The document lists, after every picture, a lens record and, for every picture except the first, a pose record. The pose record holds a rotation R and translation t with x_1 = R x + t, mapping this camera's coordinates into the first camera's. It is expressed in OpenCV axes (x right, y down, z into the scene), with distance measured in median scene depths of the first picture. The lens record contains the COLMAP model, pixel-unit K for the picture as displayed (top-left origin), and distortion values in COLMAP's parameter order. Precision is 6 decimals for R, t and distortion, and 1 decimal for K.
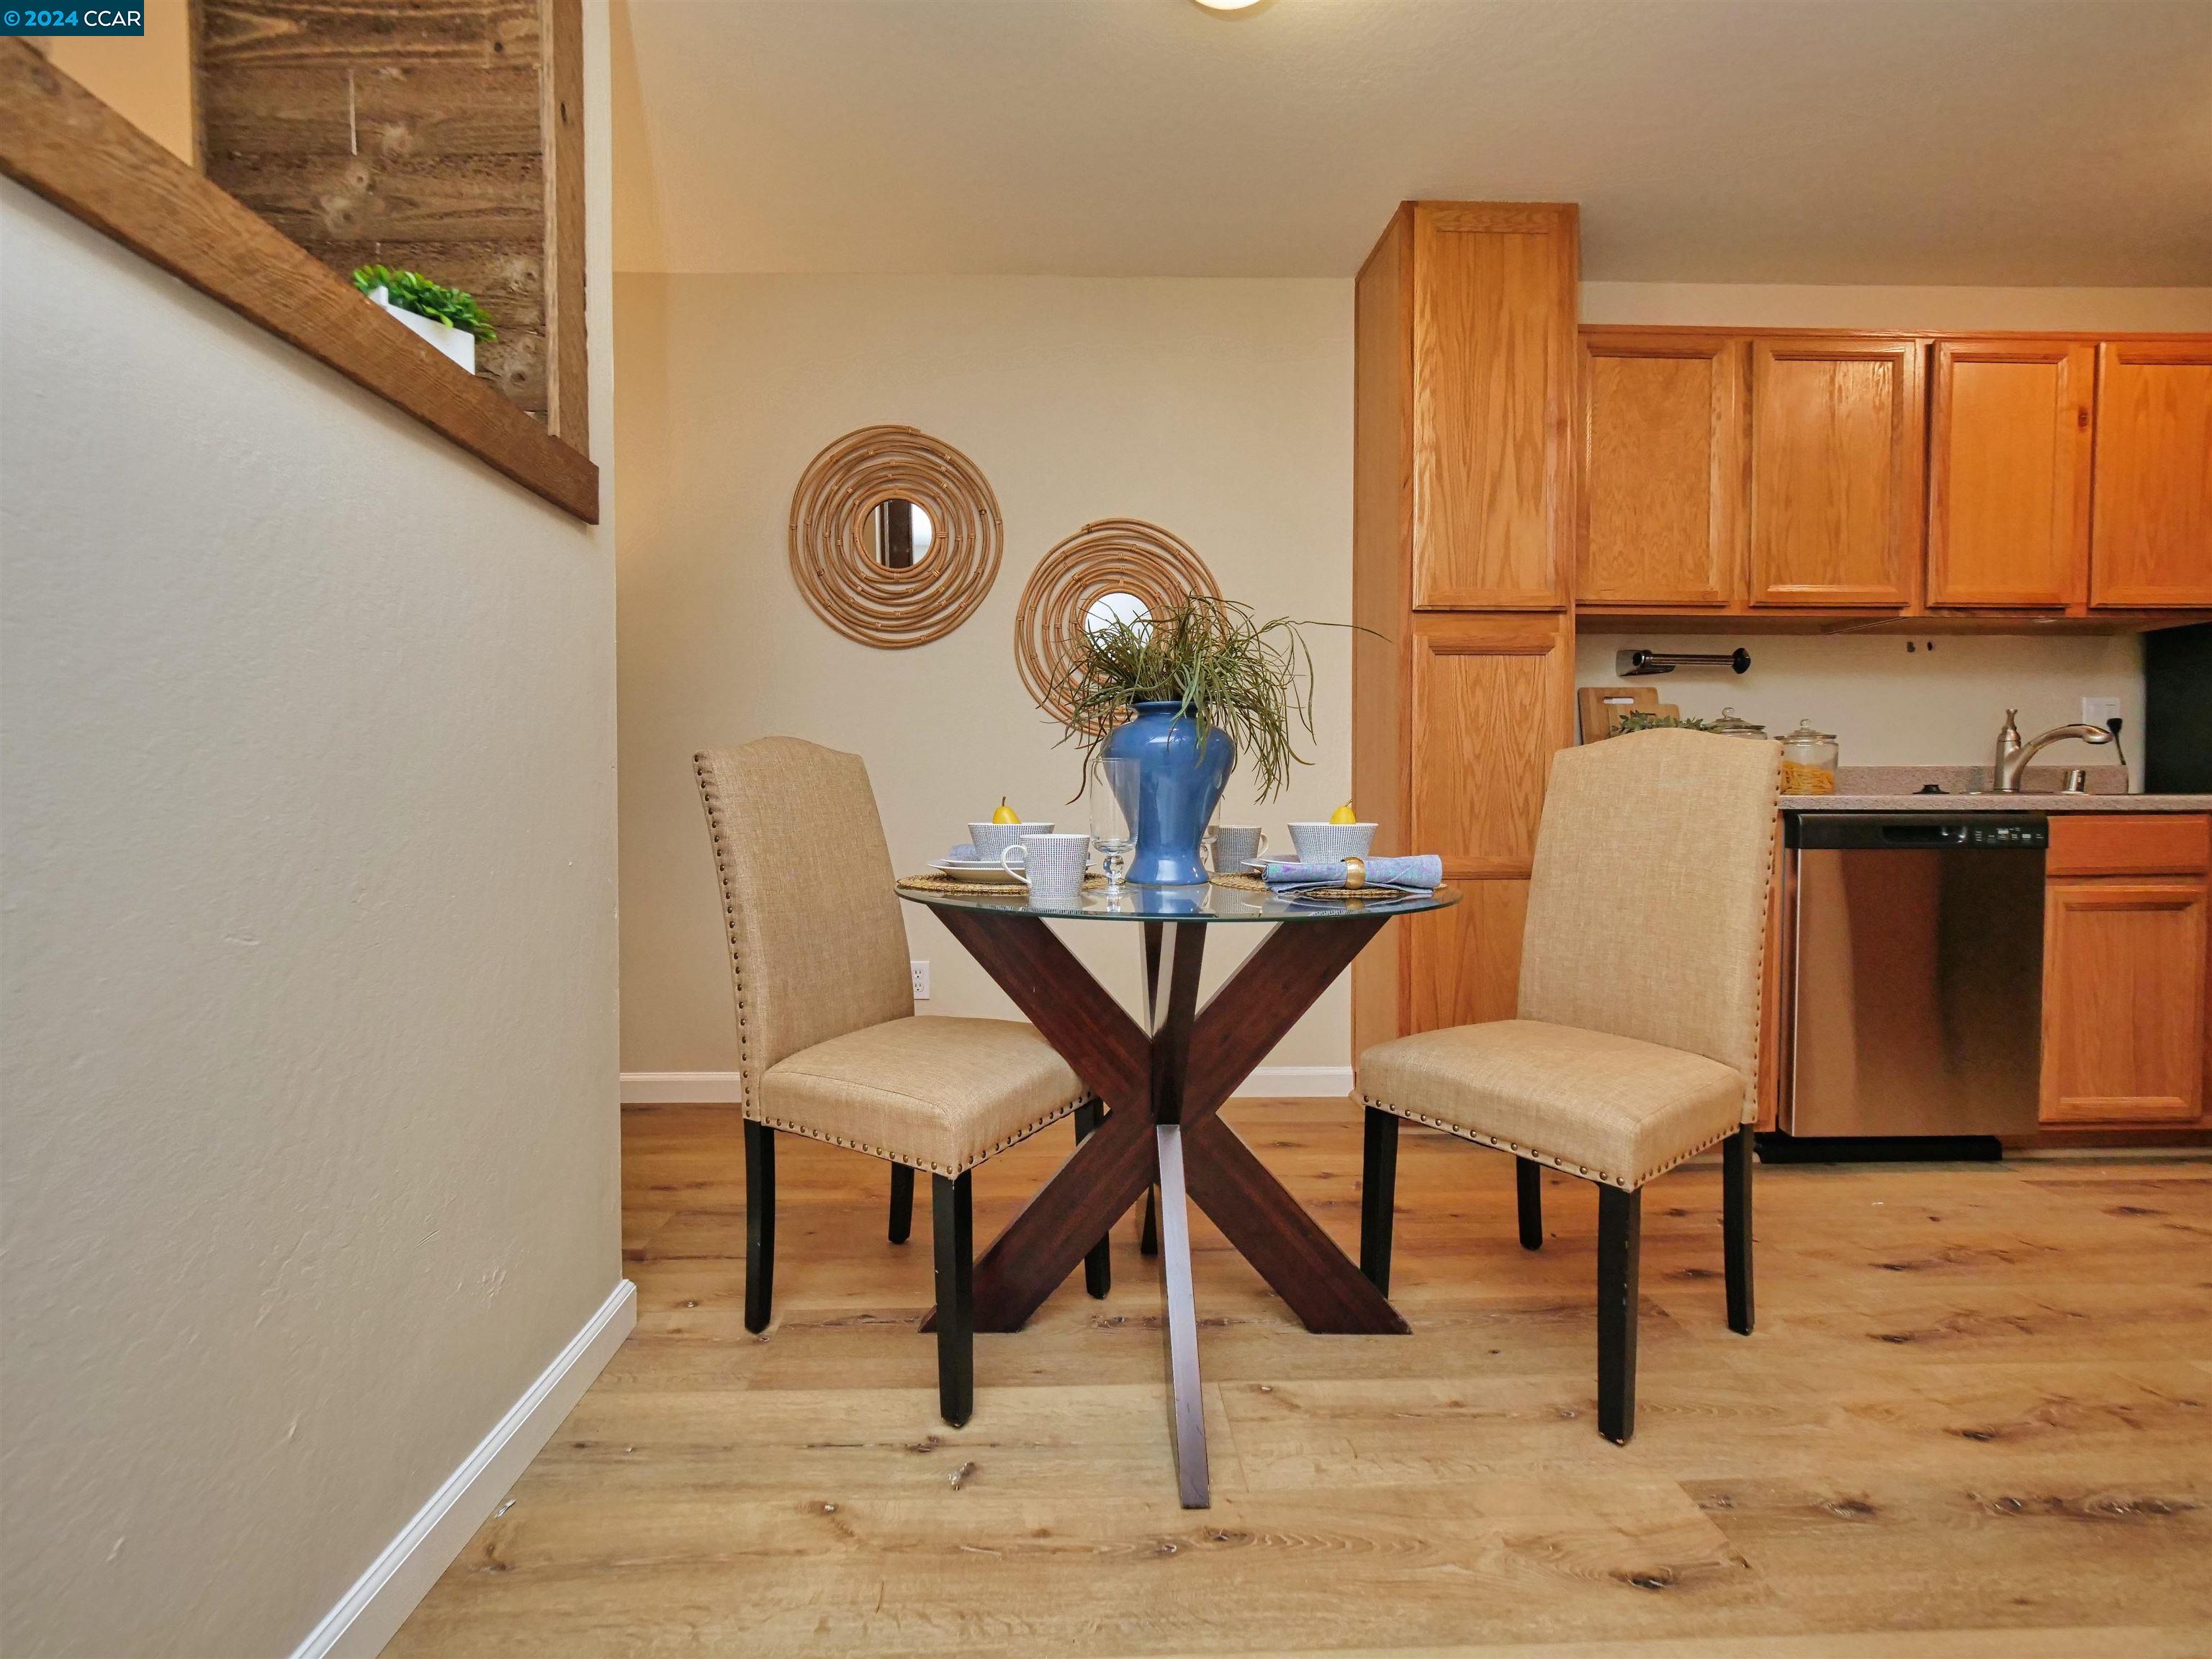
lens RADIAL K [[937.8, 0, 1082.1], [0, 937.8, 828.0], [0, 0, 1]] dist [-0.001242, -0.003375]
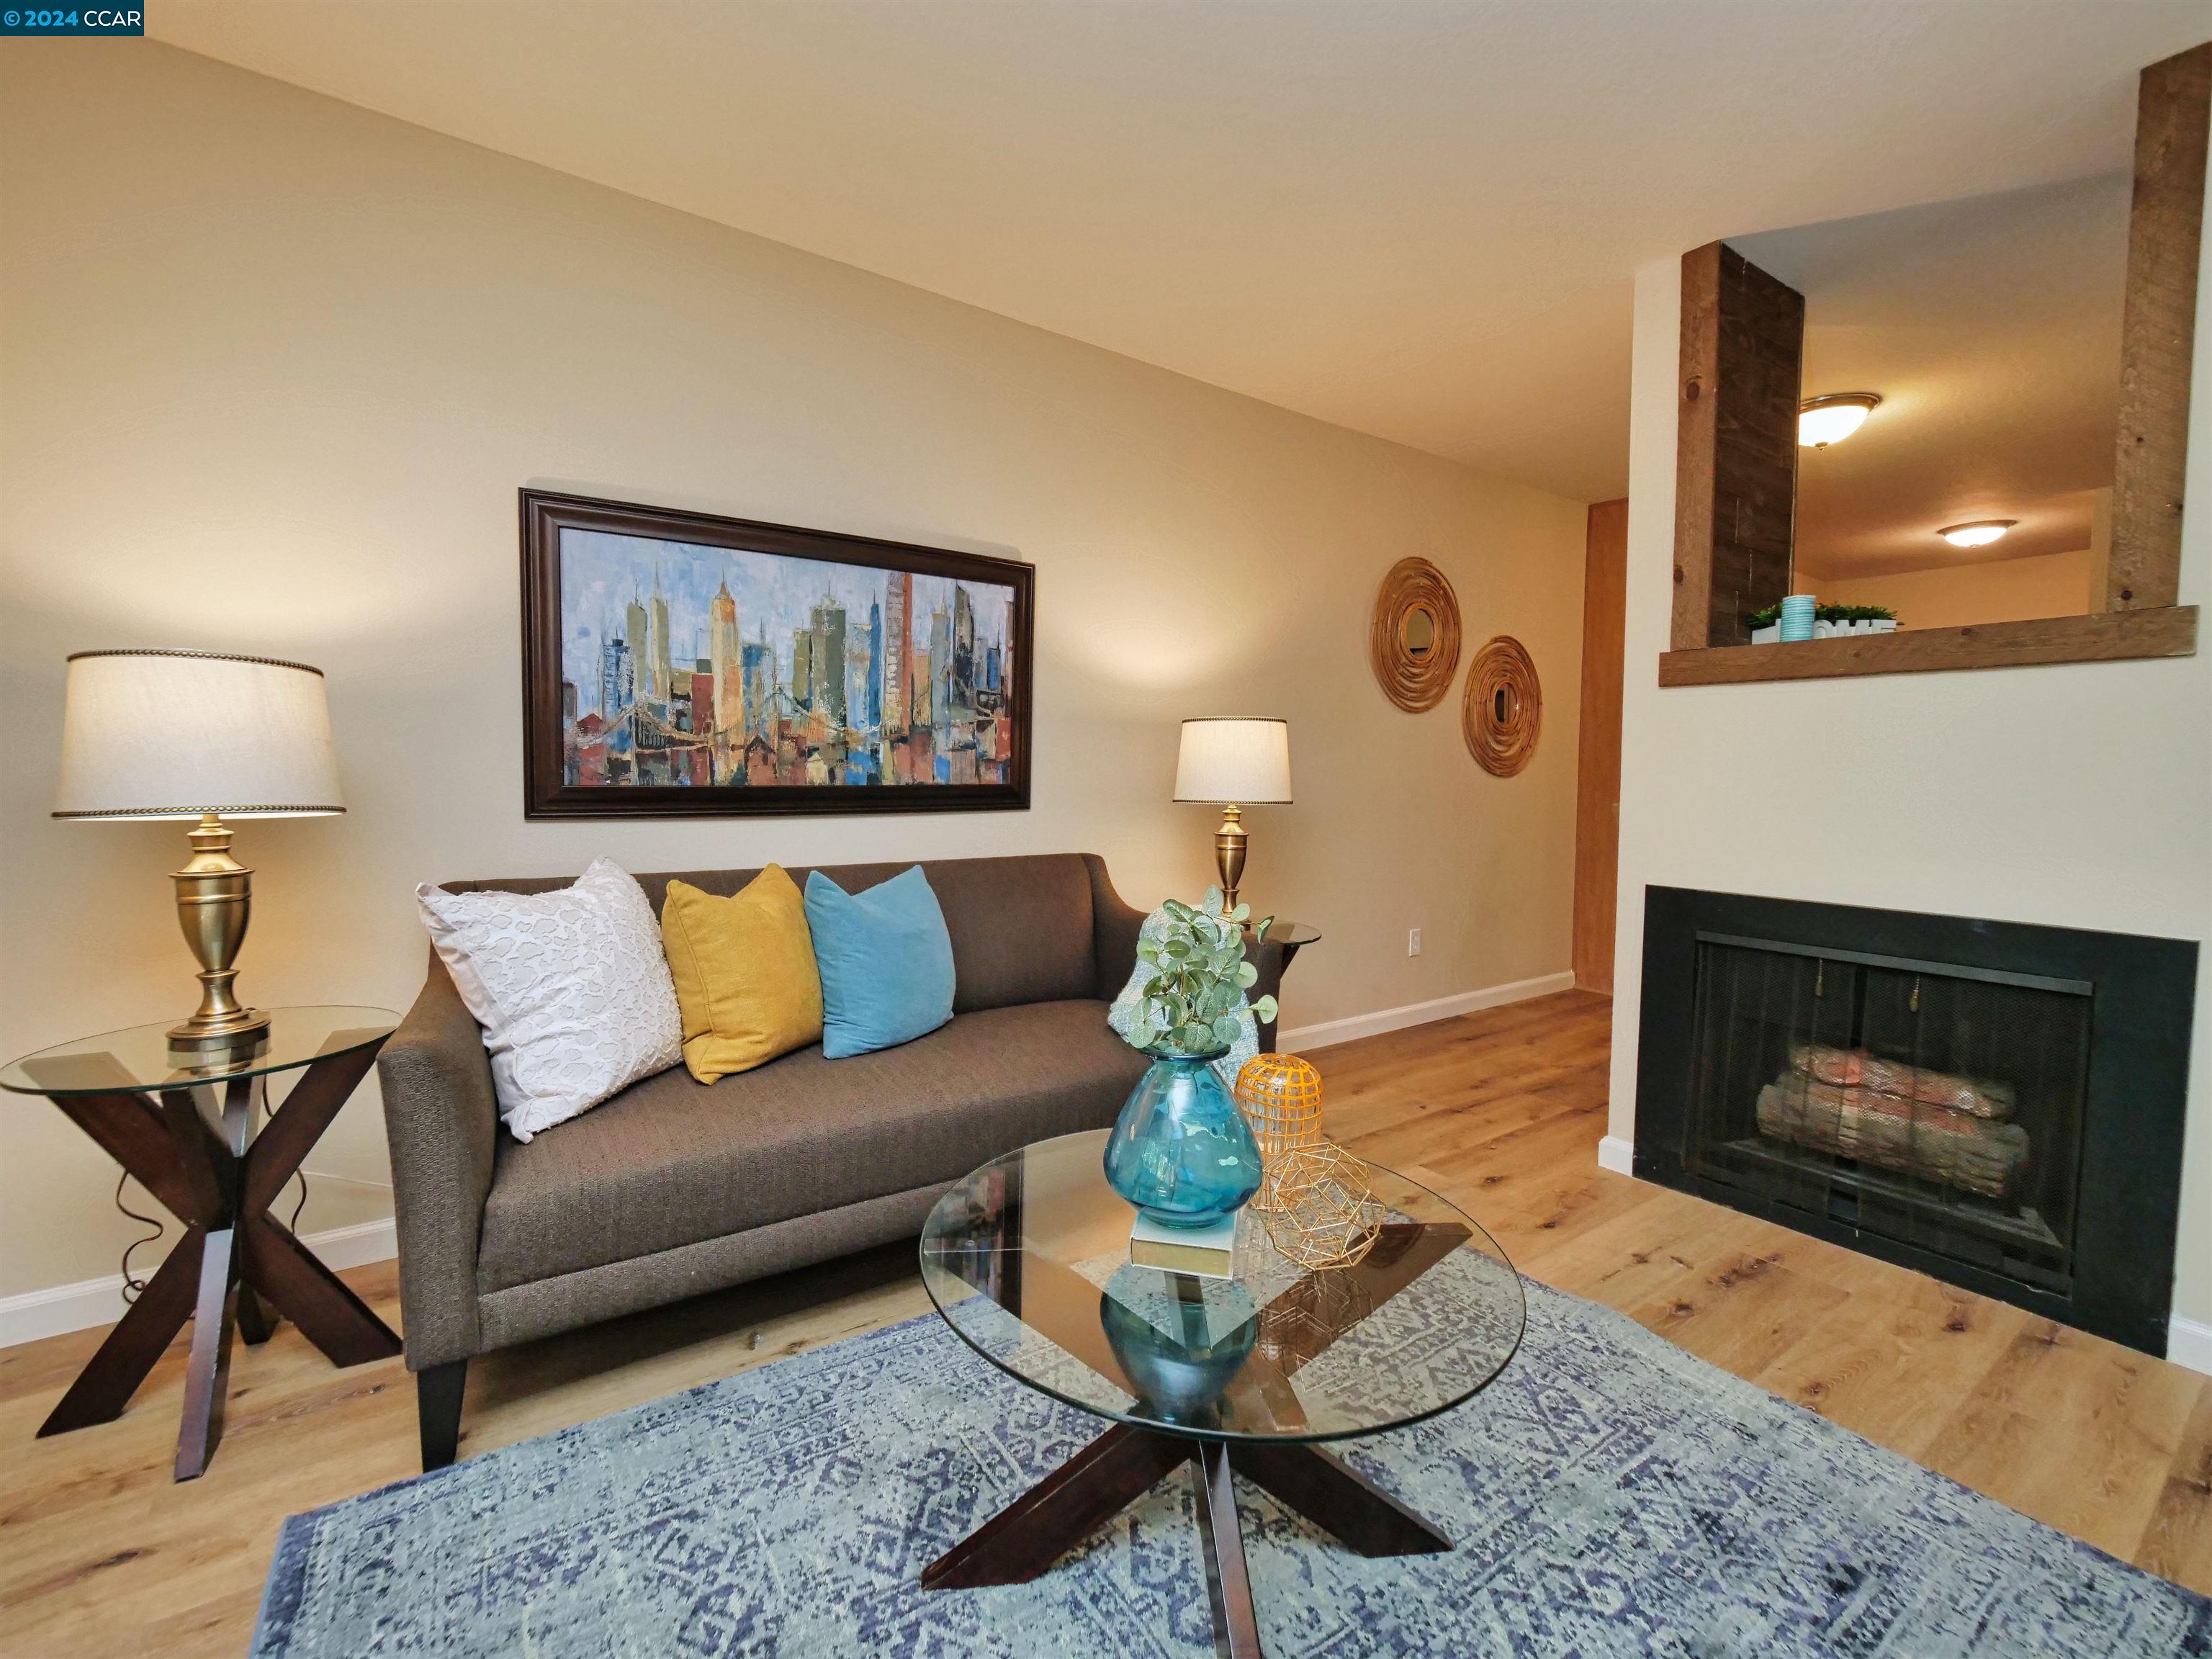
lens RADIAL K [[941.1, 0, 1069.9], [0, 941.1, 822.1], [0, 0, 1]] dist [0.001629, -0.000707]
pose [[0.841155, -0.014550, 0.540598, -1.559654], [0.001124, 0.999683, 0.025158, -0.068906], [-0.540792, -0.020554, 0.840905, 0.076202]]
